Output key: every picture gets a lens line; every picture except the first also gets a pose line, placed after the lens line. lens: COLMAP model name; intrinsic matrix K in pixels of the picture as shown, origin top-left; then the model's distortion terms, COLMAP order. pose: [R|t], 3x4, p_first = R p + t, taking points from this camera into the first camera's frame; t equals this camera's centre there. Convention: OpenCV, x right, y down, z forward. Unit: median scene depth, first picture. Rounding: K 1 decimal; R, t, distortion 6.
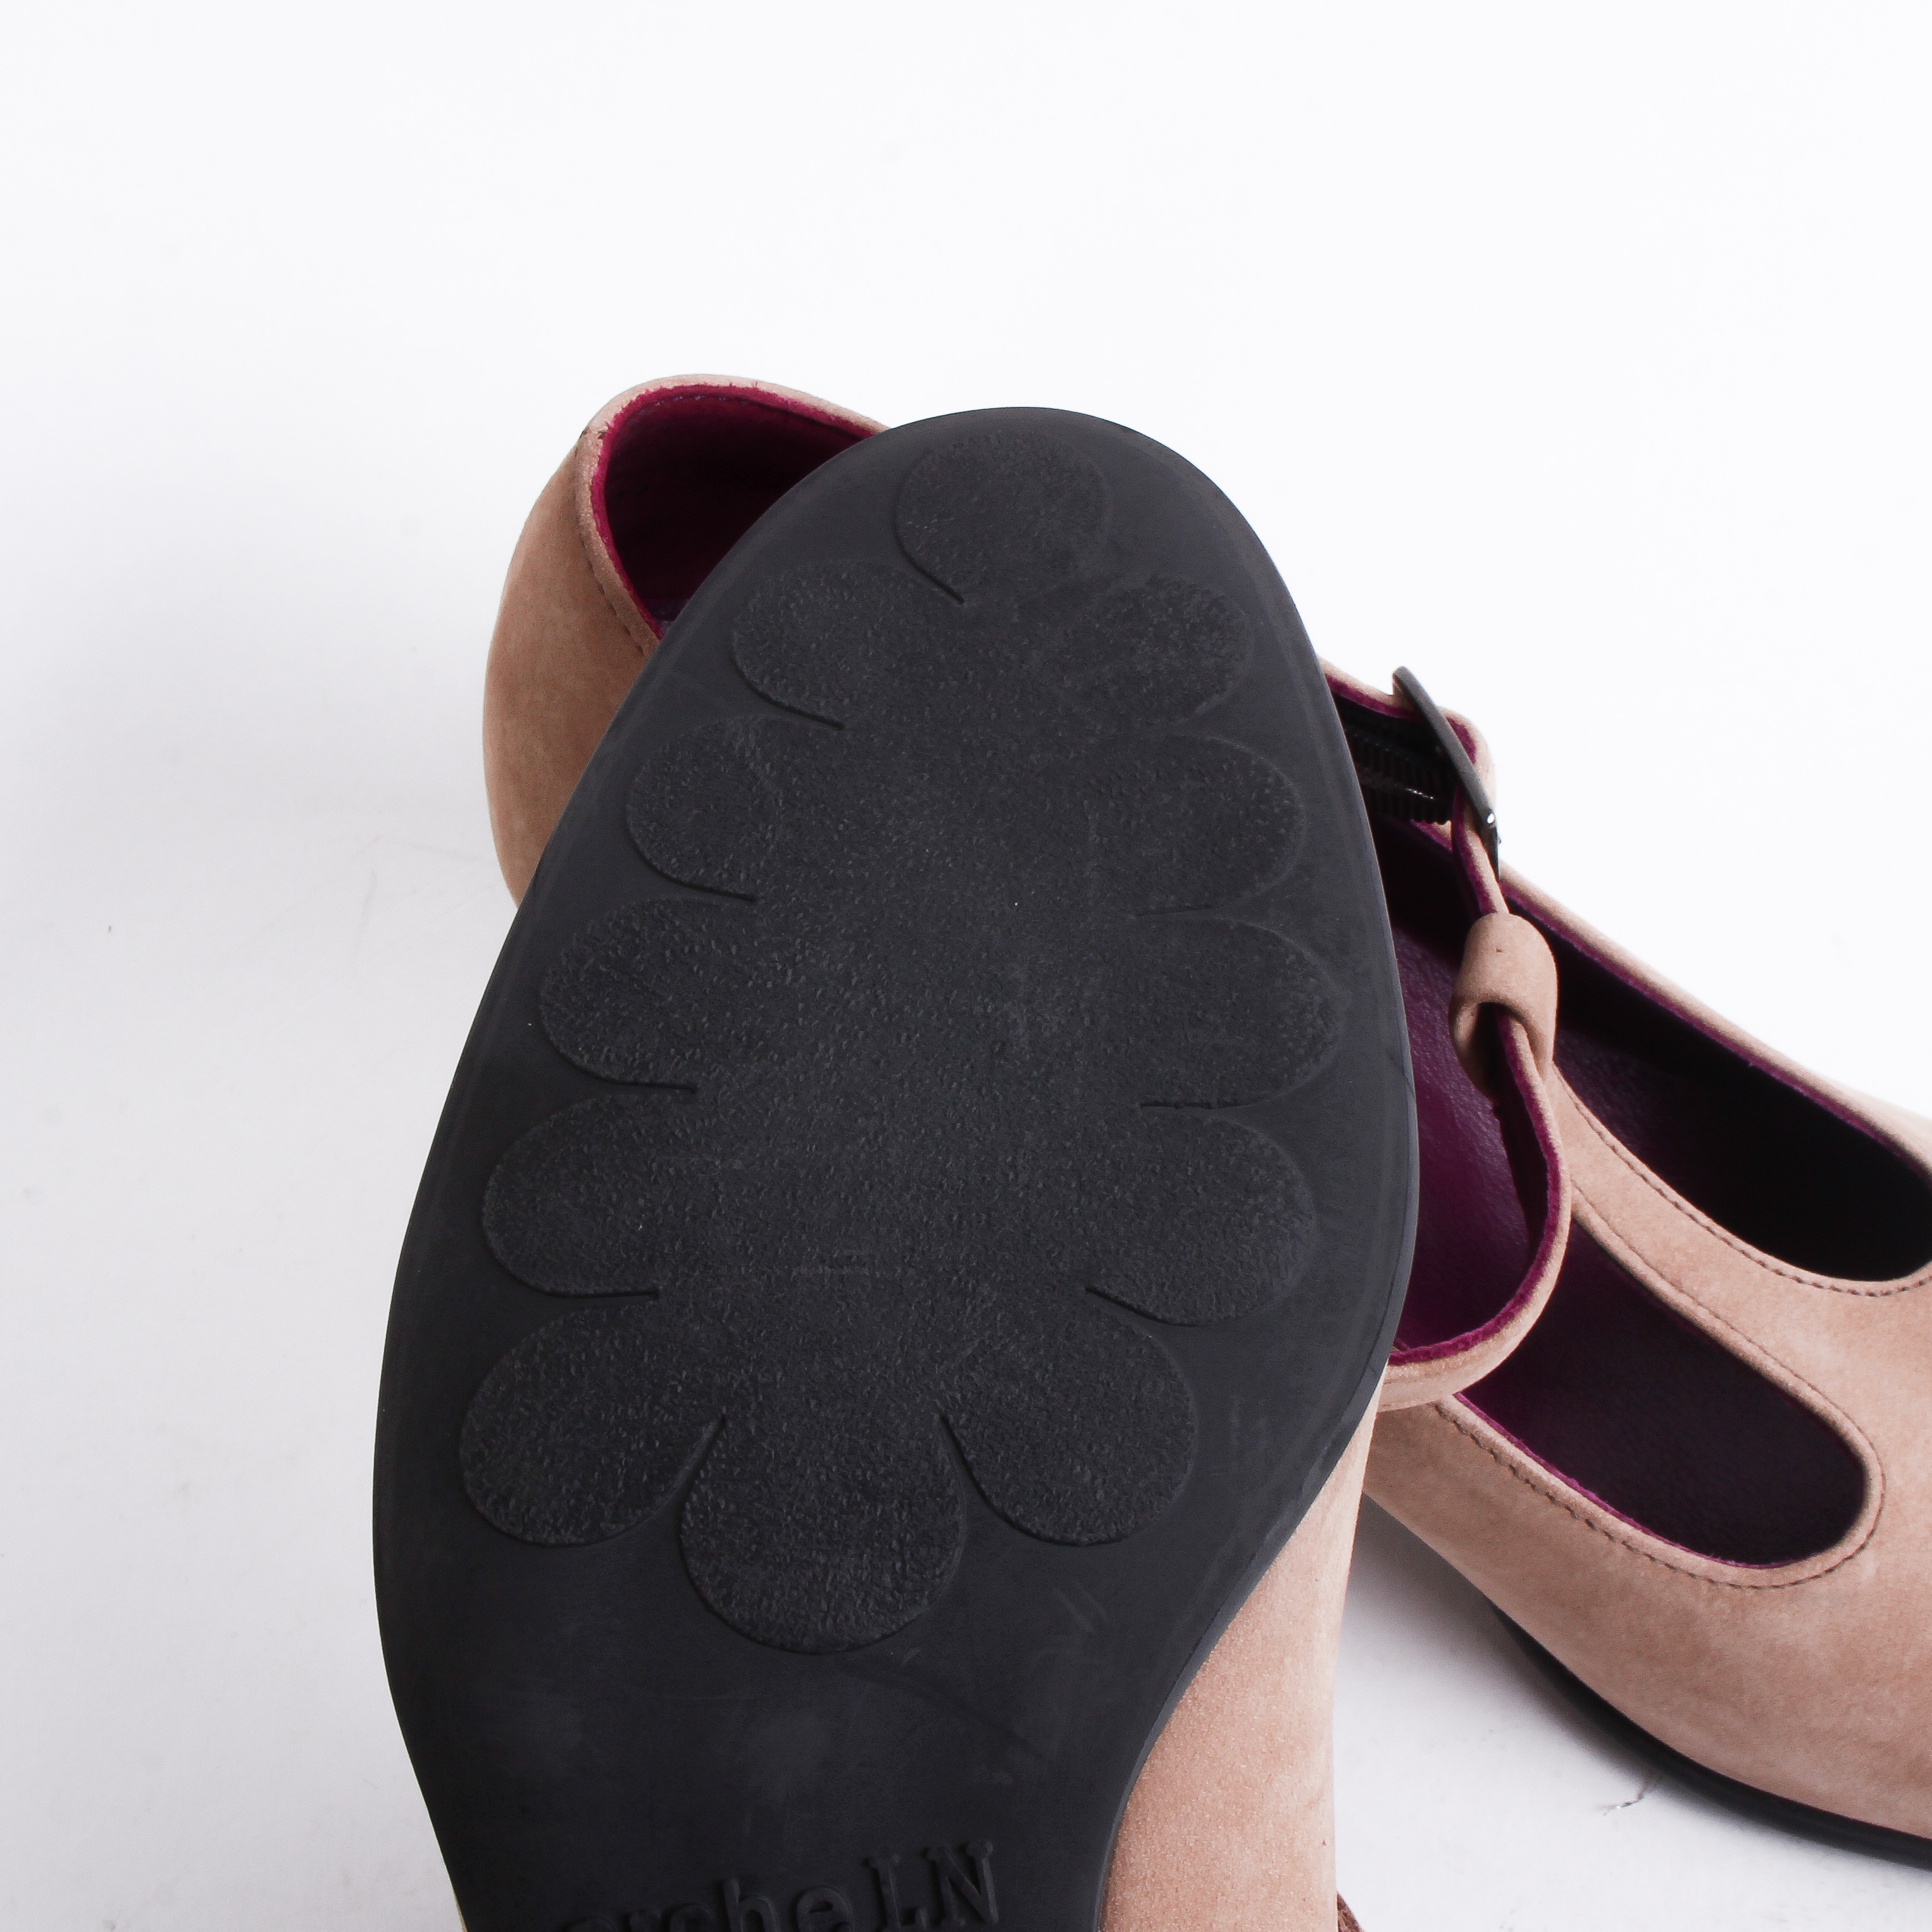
lens RADIAL K [[3872.1, 0, 966.0], [0, 3872.1, 966.0], [0, 0, 1]] dist [-0.080715, -0.025428]
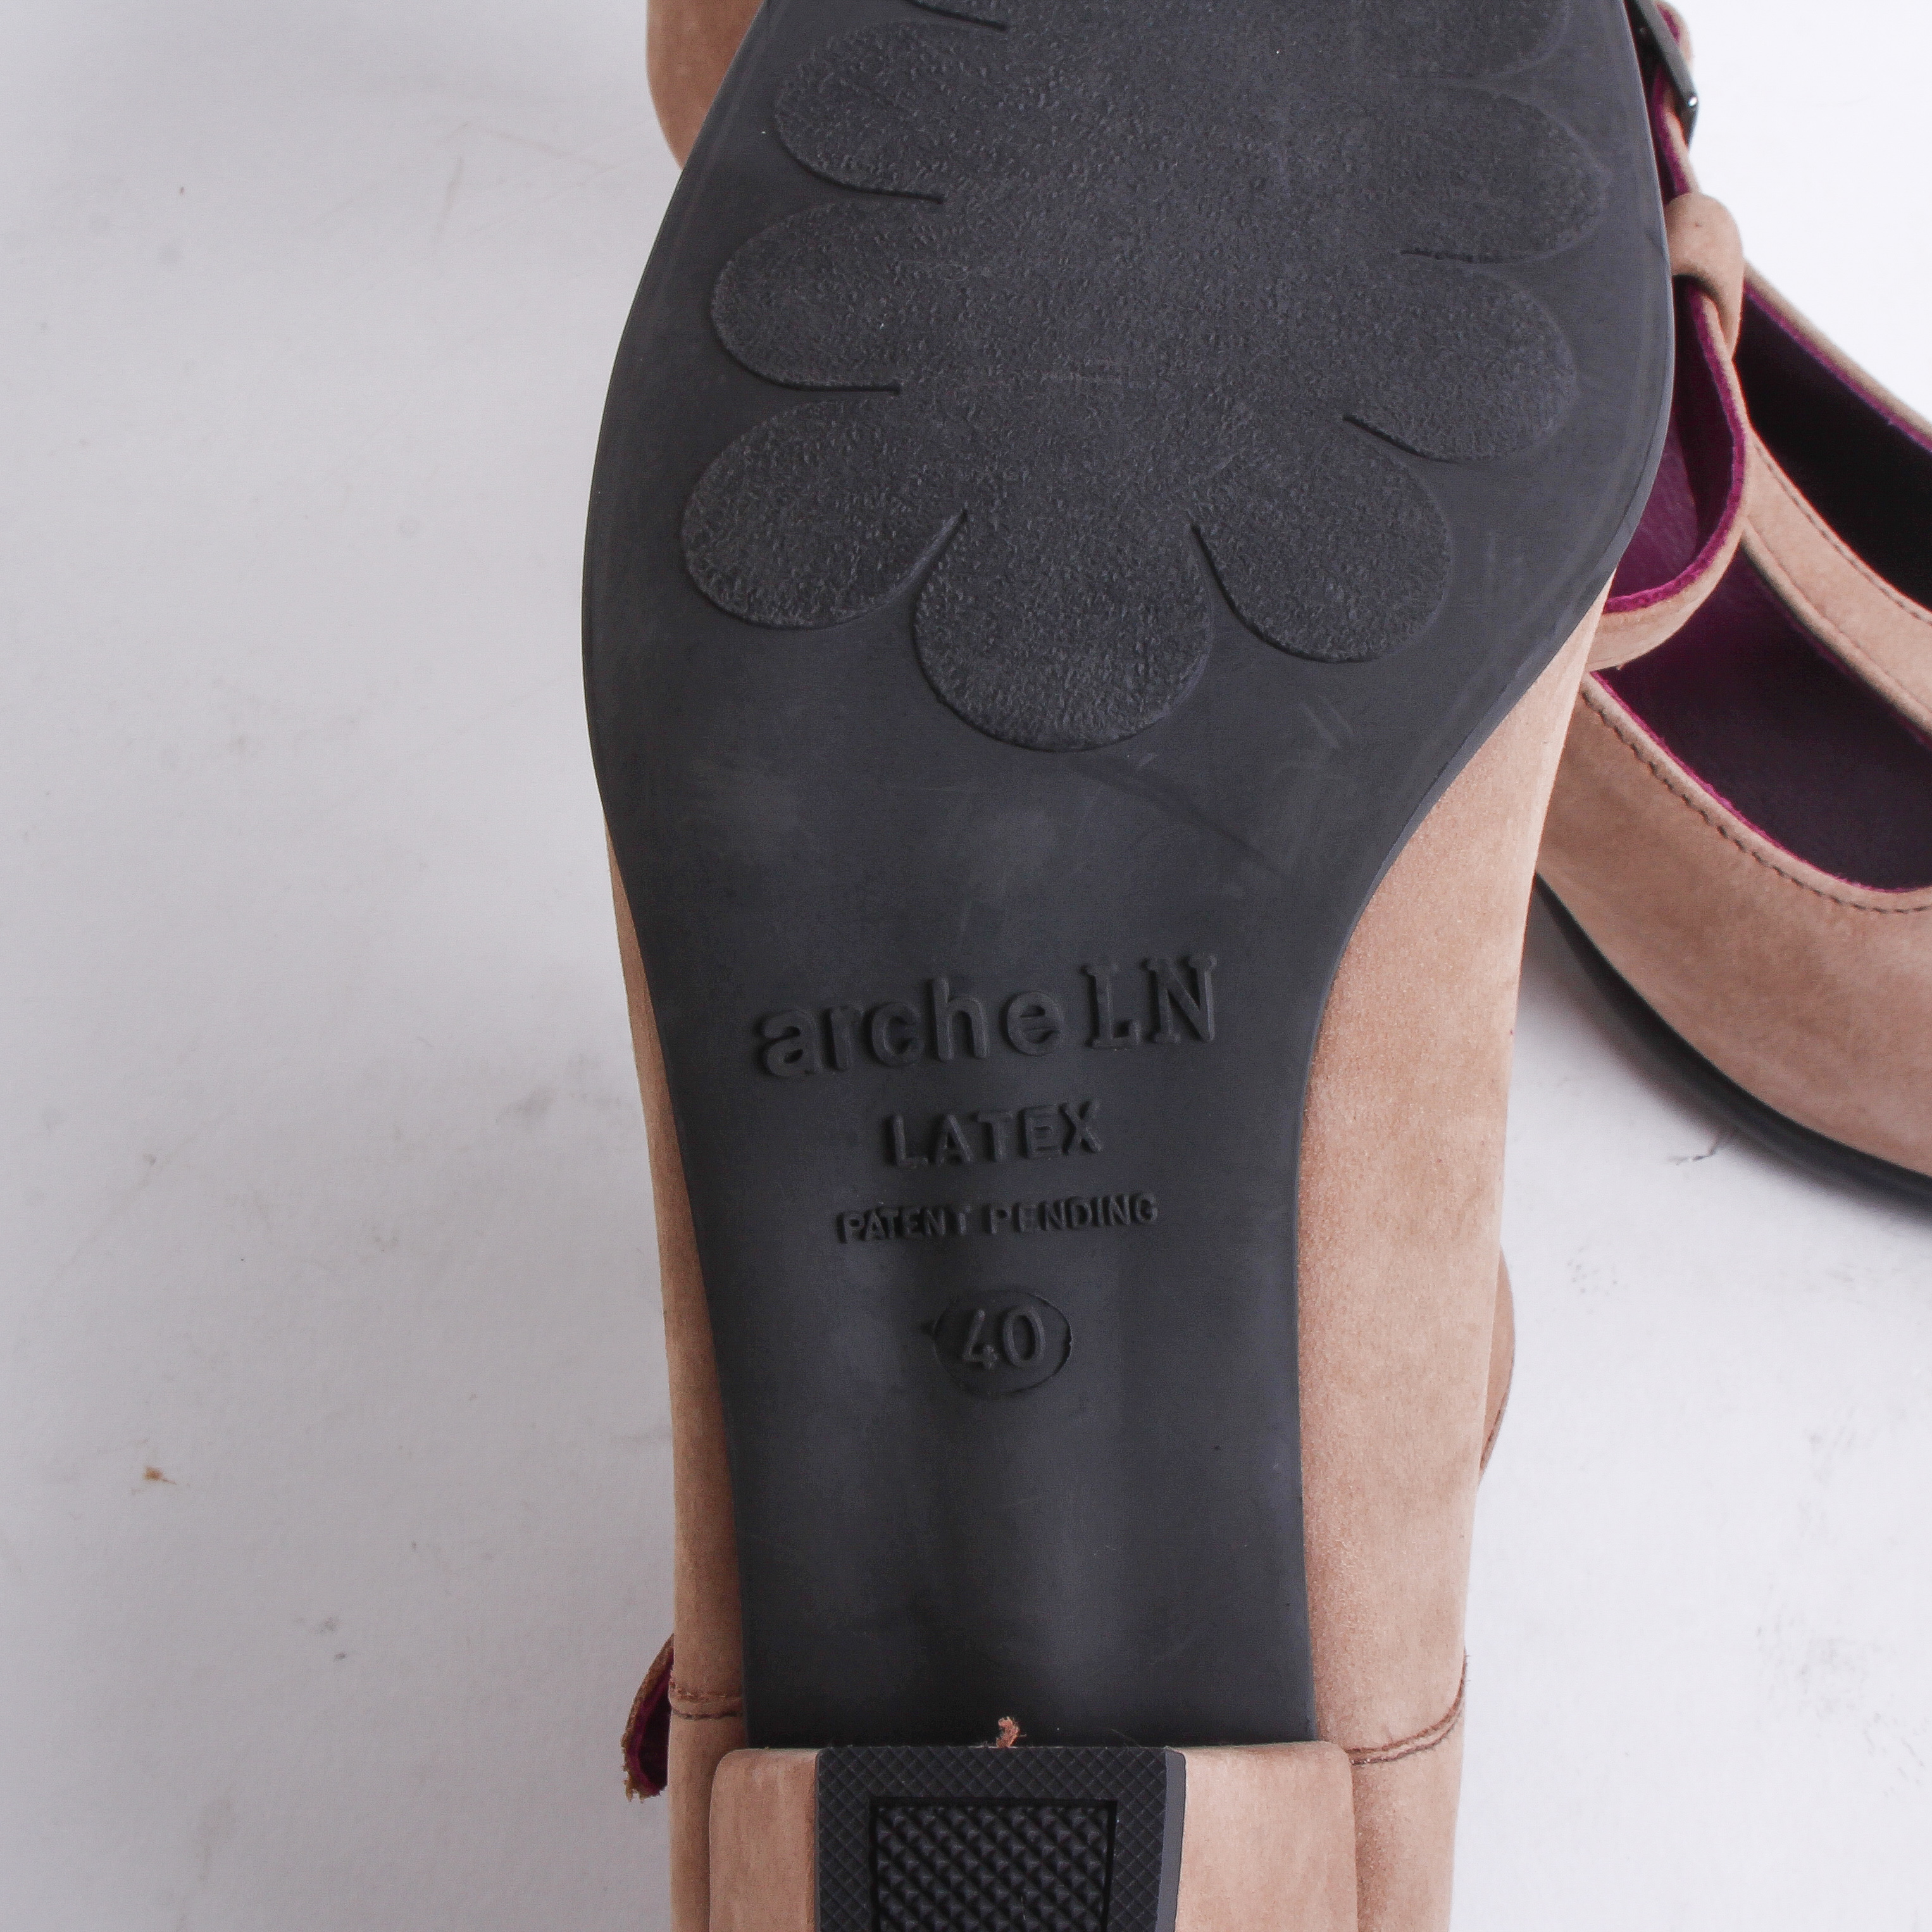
lens RADIAL K [[3872.1, 0, 966.0], [0, 3872.1, 966.0], [0, 0, 1]] dist [-0.080715, -0.025428]
pose [[0.994480, 0.081832, 0.065670, -0.114126], [-0.085500, 0.994812, 0.055132, 0.172447], [-0.060818, -0.060442, 0.996317, 0.028565]]
